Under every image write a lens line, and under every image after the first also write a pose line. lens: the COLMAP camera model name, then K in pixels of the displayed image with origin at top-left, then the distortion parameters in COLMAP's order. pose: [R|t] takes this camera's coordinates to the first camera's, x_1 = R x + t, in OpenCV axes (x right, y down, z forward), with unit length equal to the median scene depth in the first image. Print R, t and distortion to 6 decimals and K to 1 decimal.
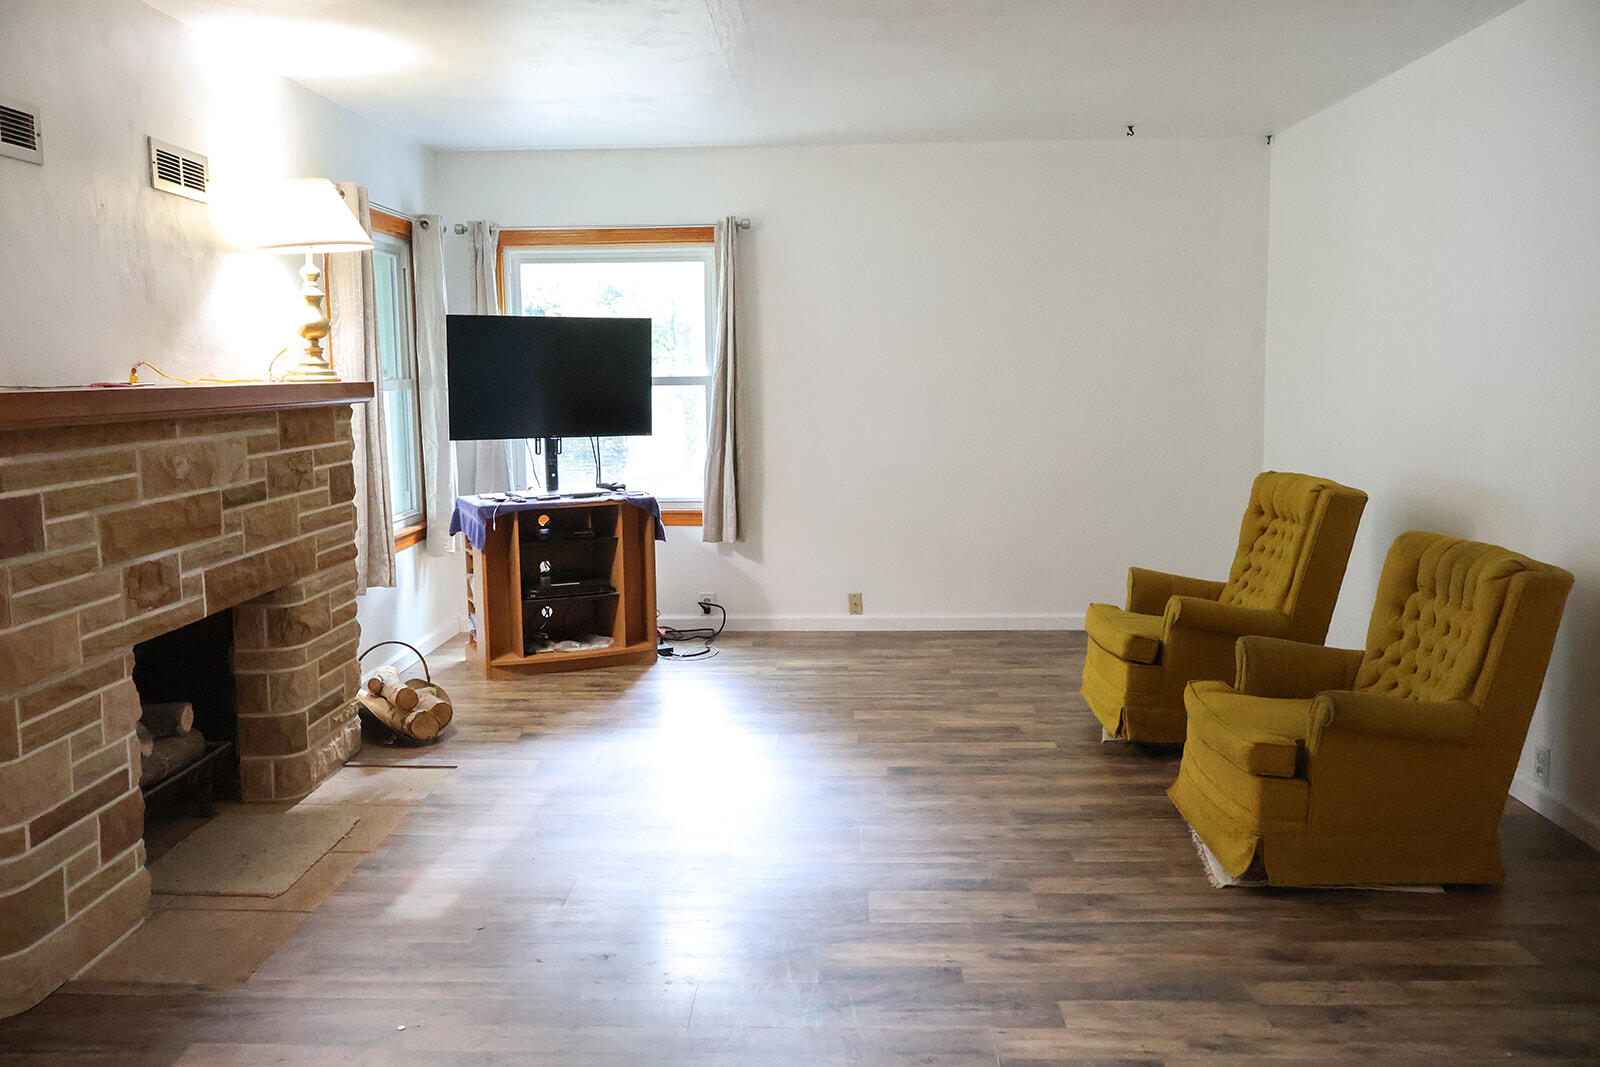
lens RADIAL K [[1355.3, 0, 797.2], [0, 1355.3, 535.1], [0, 0, 1]] dist [-0.029673, -0.011803]
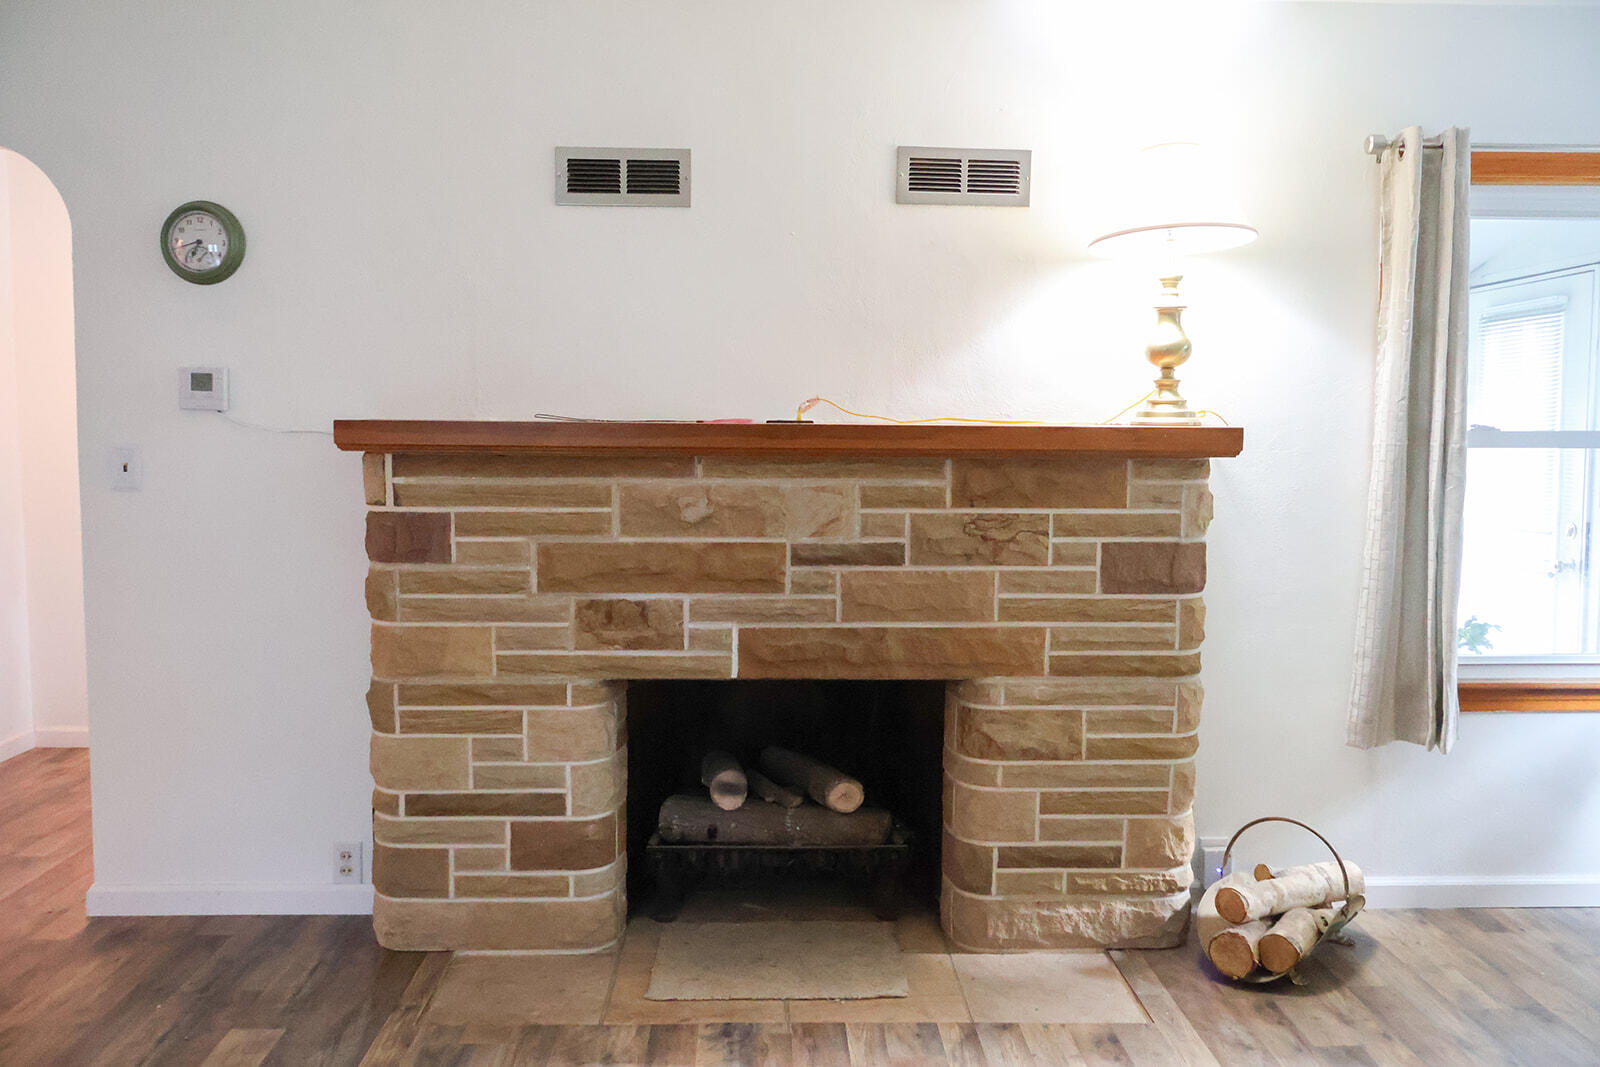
lens RADIAL K [[1355.3, 0, 798.9], [0, 1355.3, 530.9], [0, 0, 1]] dist [-0.029673, -0.011803]
pose [[0.053382, 0.092093, -0.994319, 0.442076], [-0.130100, 0.987893, 0.084513, -0.115209], [0.990063, 0.124849, 0.064717, 0.941756]]
